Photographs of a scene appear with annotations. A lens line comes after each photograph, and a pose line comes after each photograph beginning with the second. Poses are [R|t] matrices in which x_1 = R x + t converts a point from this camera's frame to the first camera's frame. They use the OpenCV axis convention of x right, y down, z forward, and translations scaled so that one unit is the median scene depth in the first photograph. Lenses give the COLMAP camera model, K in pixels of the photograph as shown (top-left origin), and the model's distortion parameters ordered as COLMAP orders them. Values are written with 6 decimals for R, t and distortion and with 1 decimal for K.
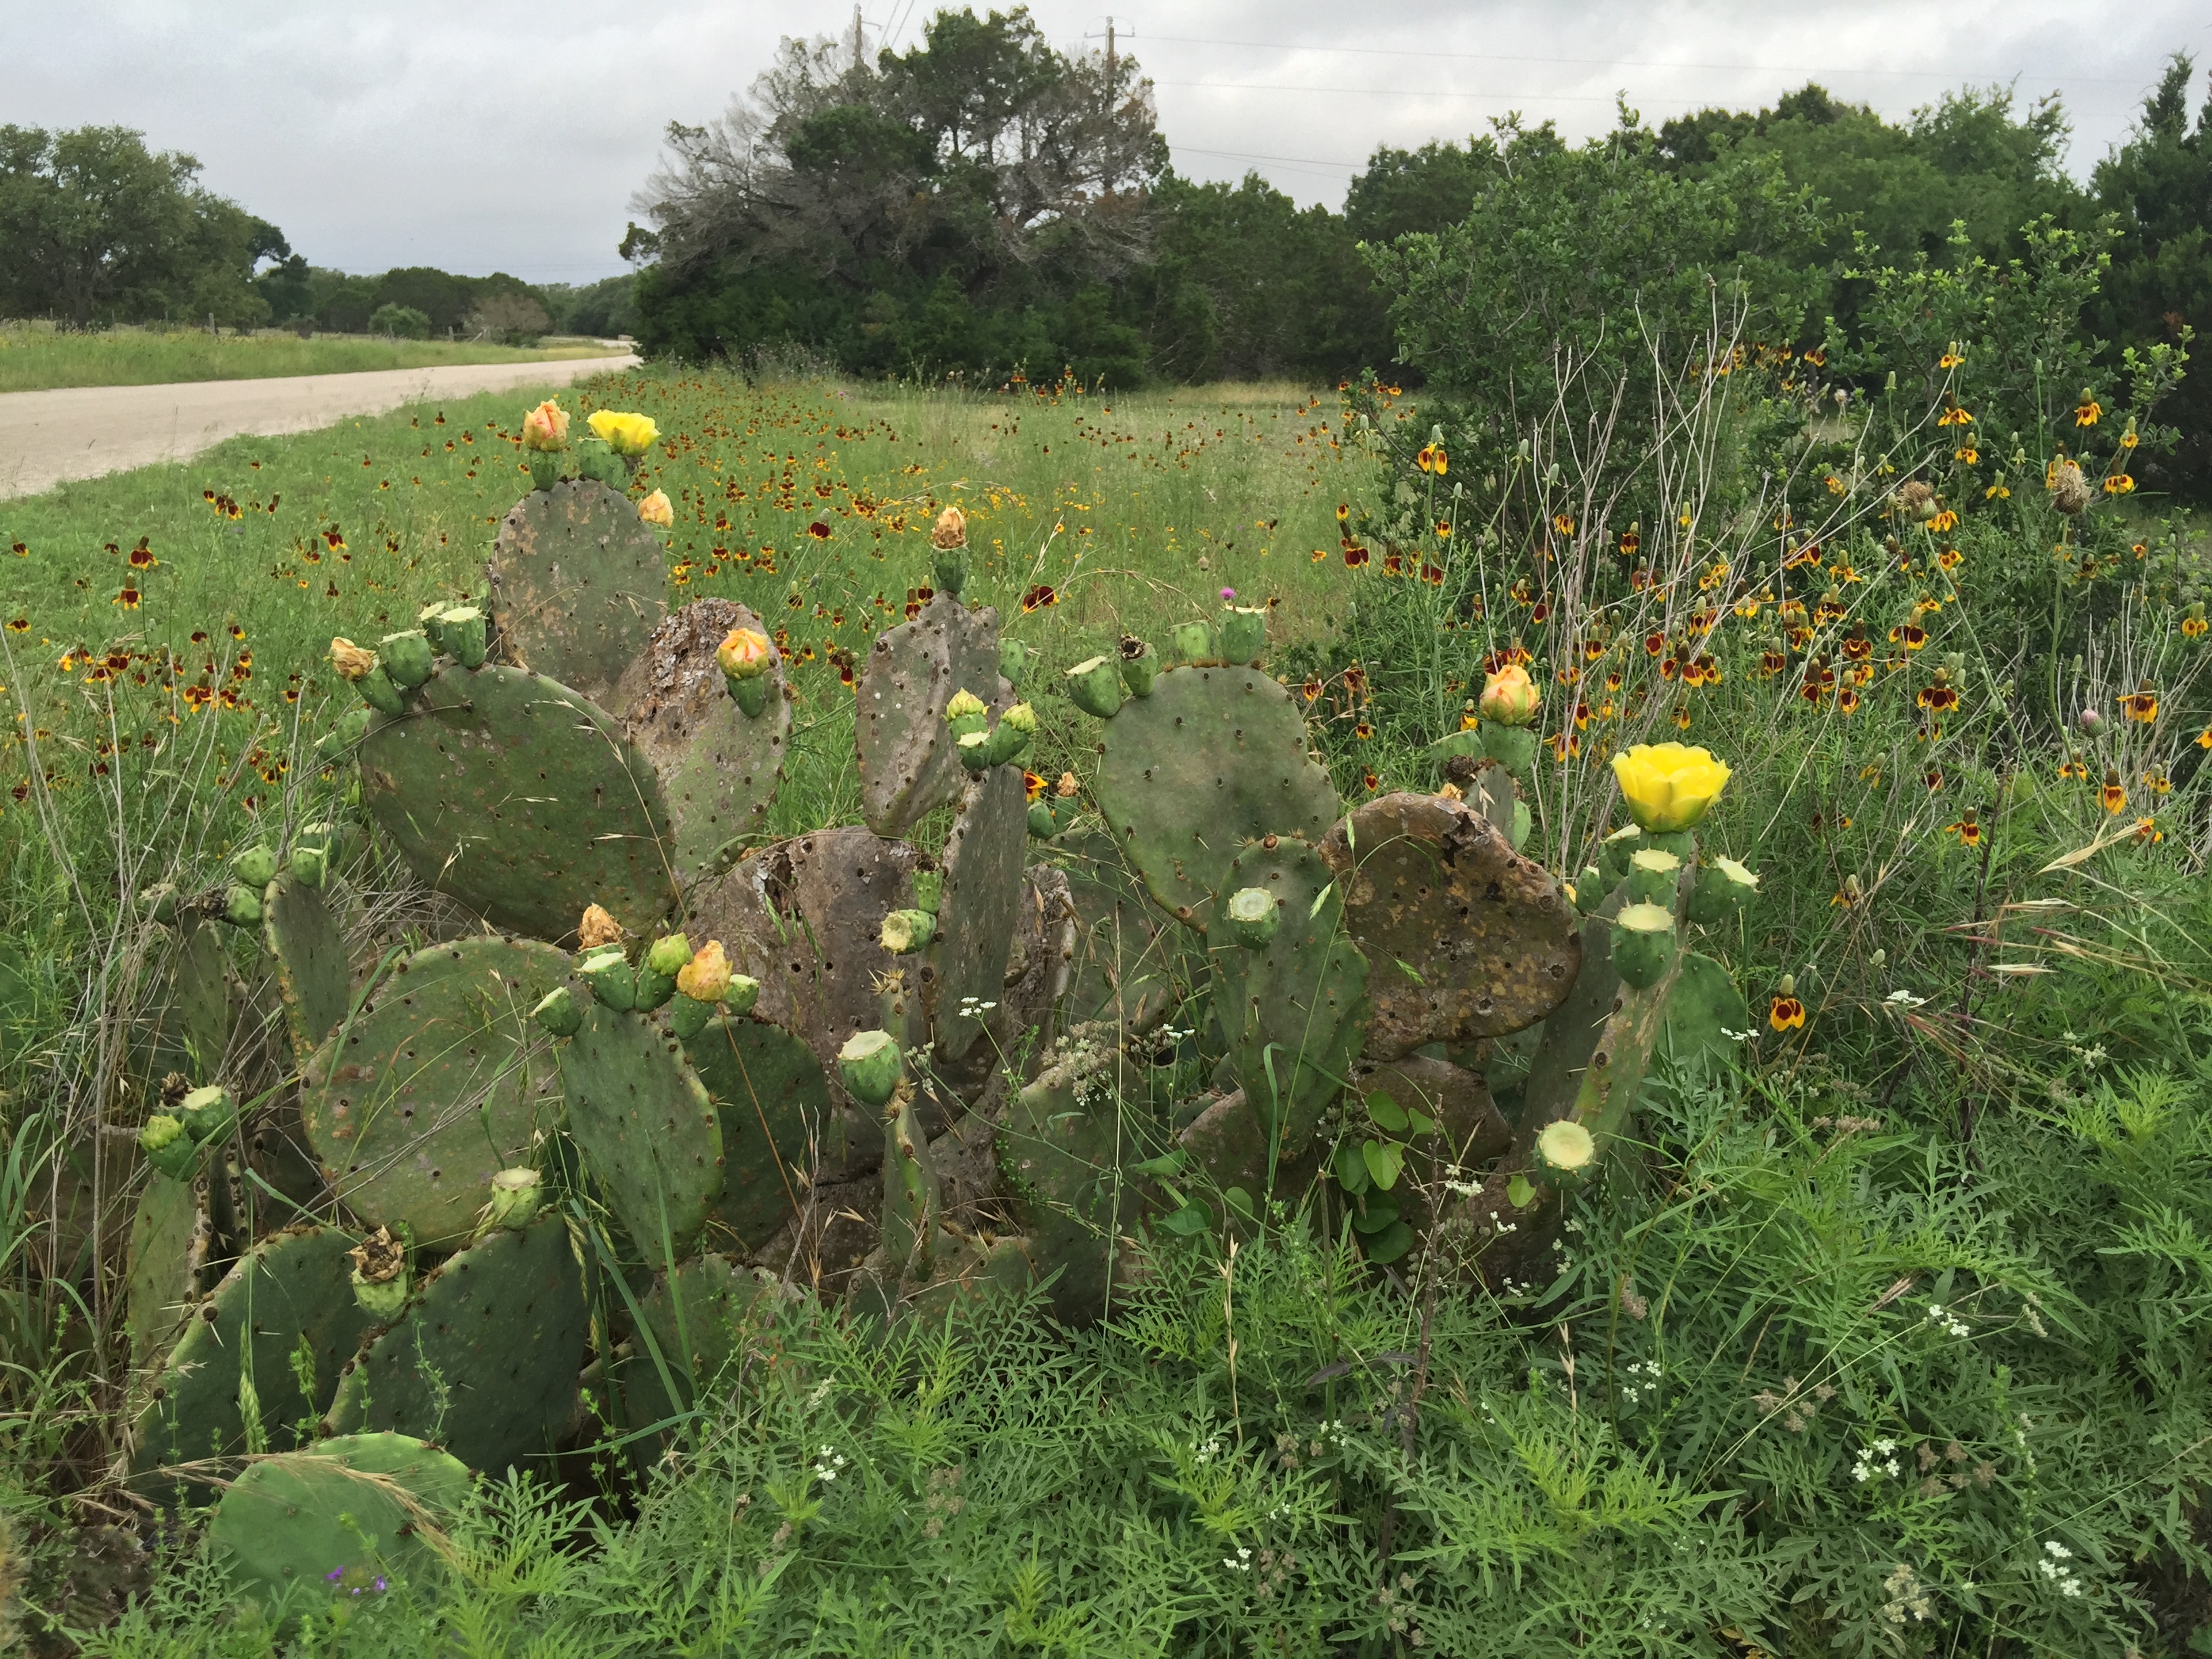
lens RADIAL K [[1894.2, 0, 1108.3], [0, 1894.2, 812.6], [0, 0, 1]] dist [0.082864, -0.130851]
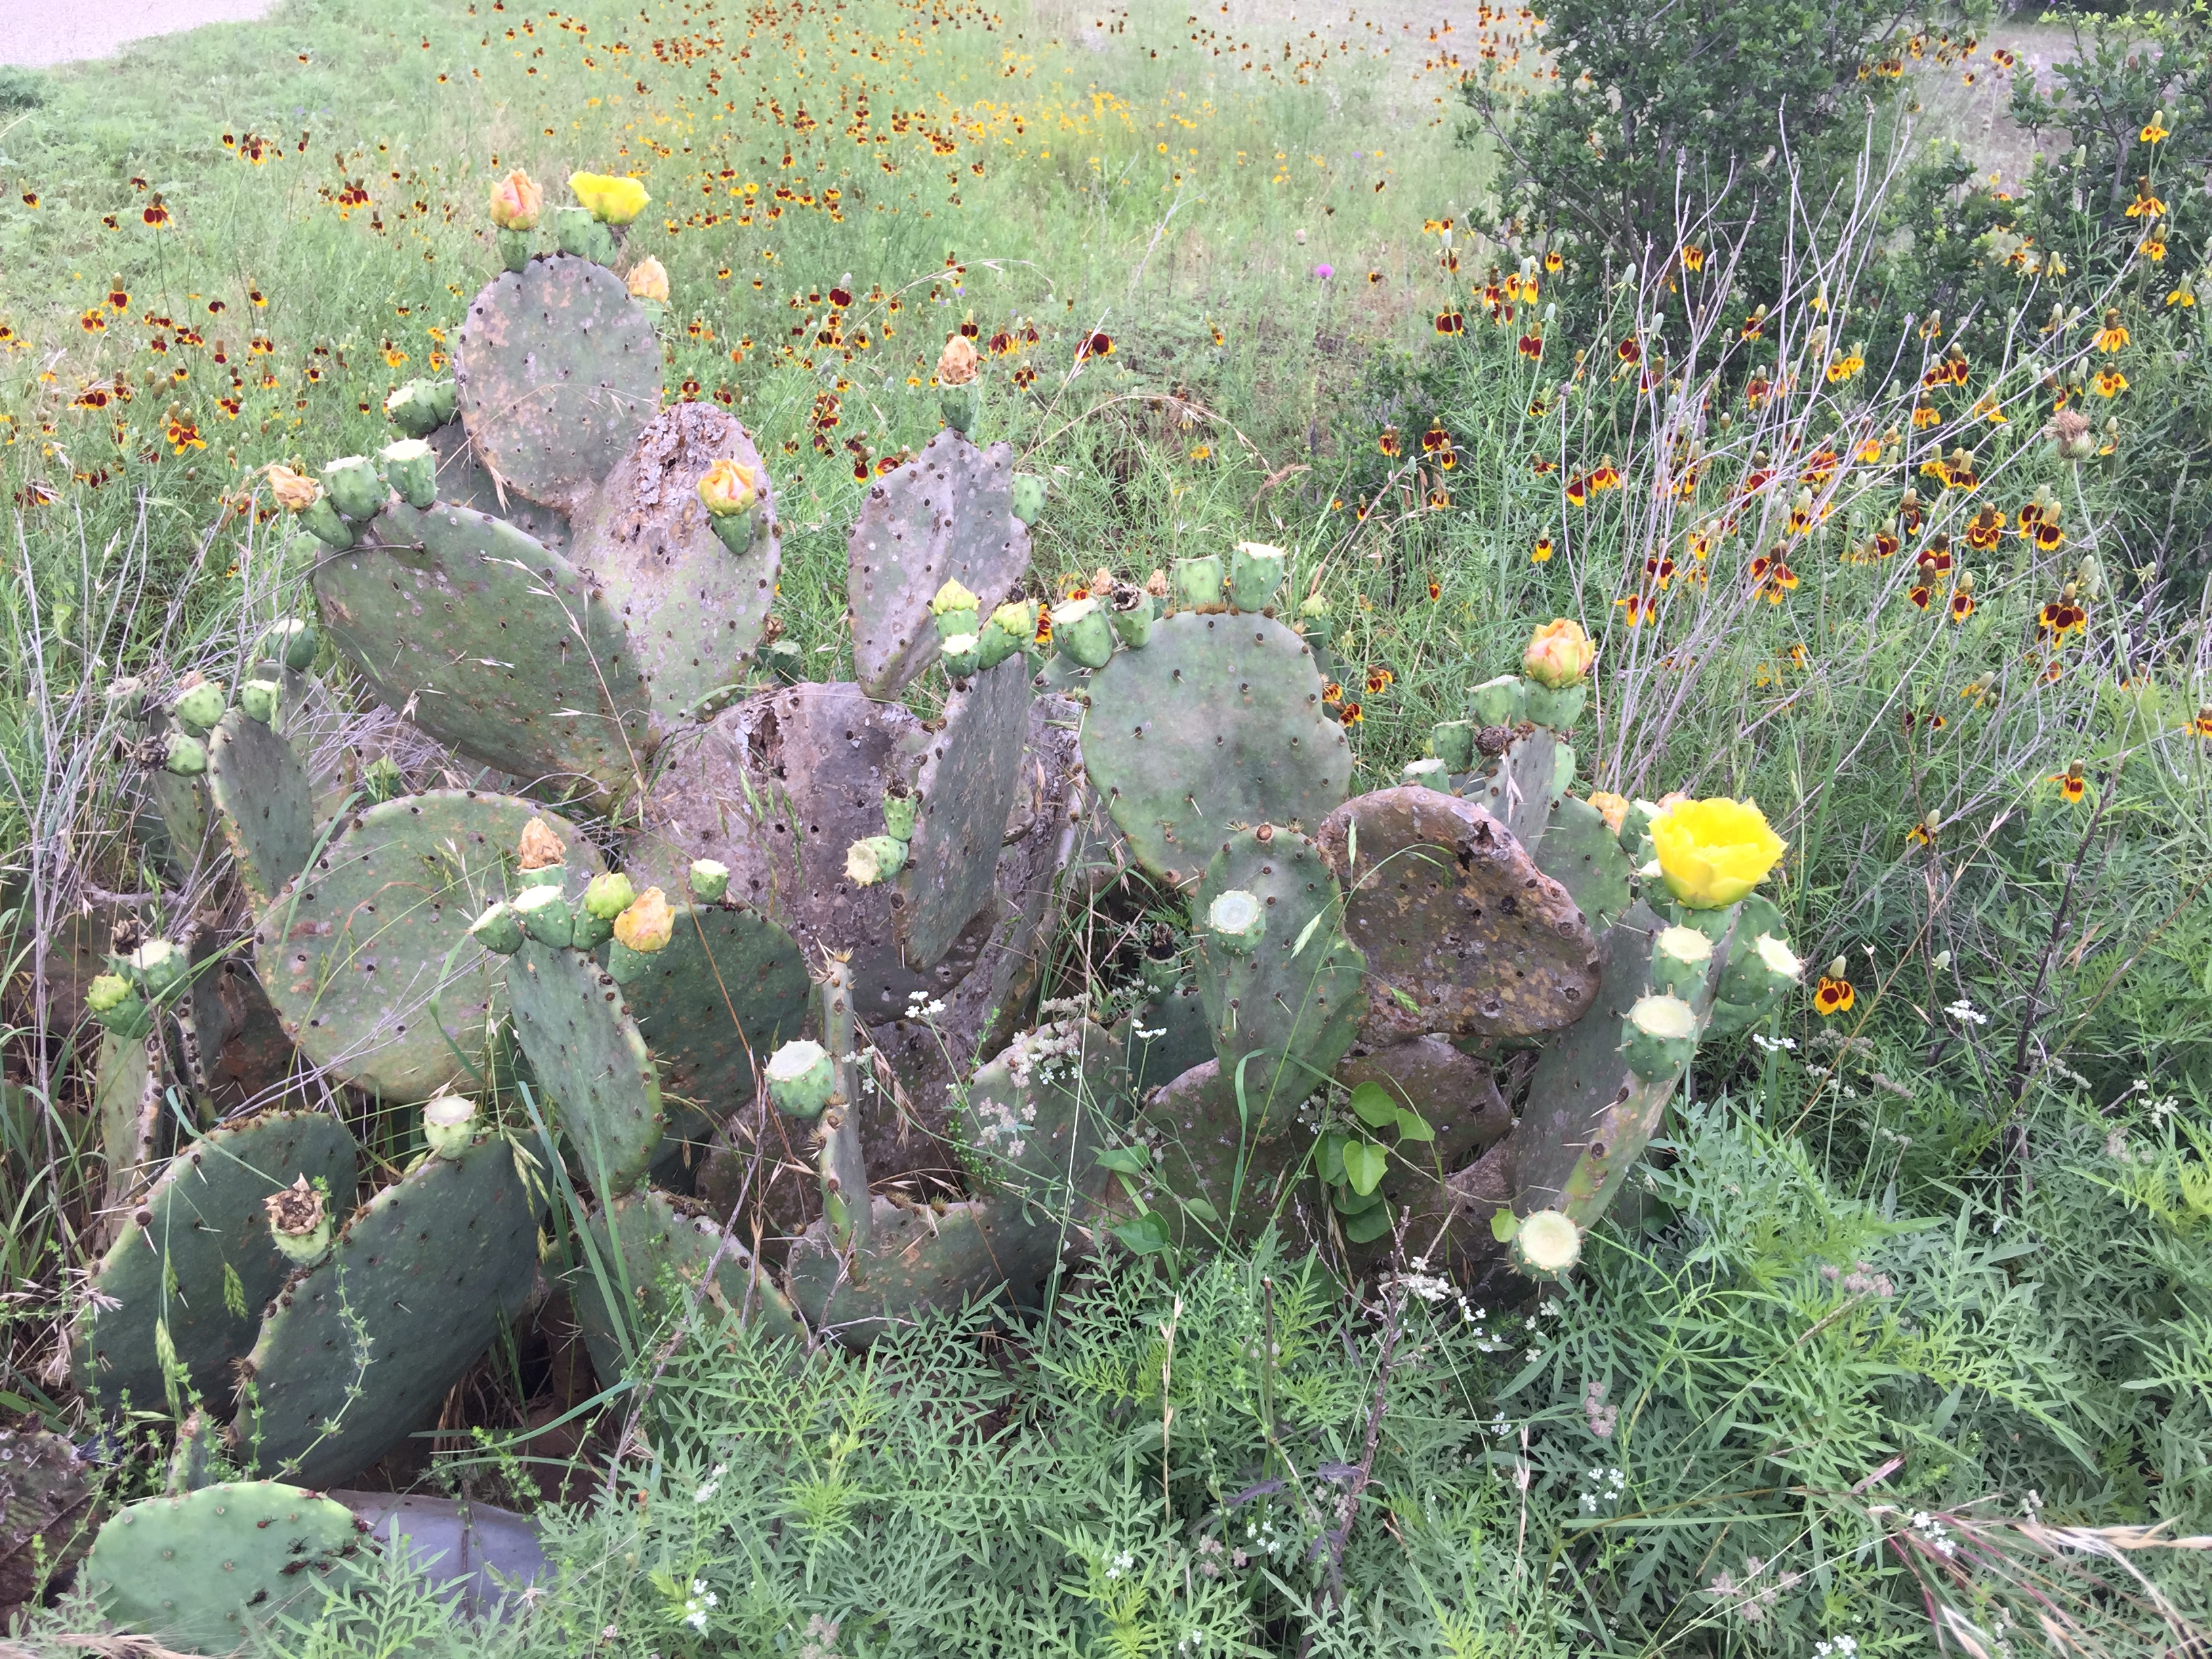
lens RADIAL K [[1894.2, 0, 1104.4], [0, 1894.2, 822.7], [0, 0, 1]] dist [0.082864, -0.130851]
pose [[0.997023, 0.064564, -0.042146, 0.045799], [-0.054265, 0.975914, 0.211297, -0.167232], [0.054773, -0.208381, 0.976513, 0.118739]]
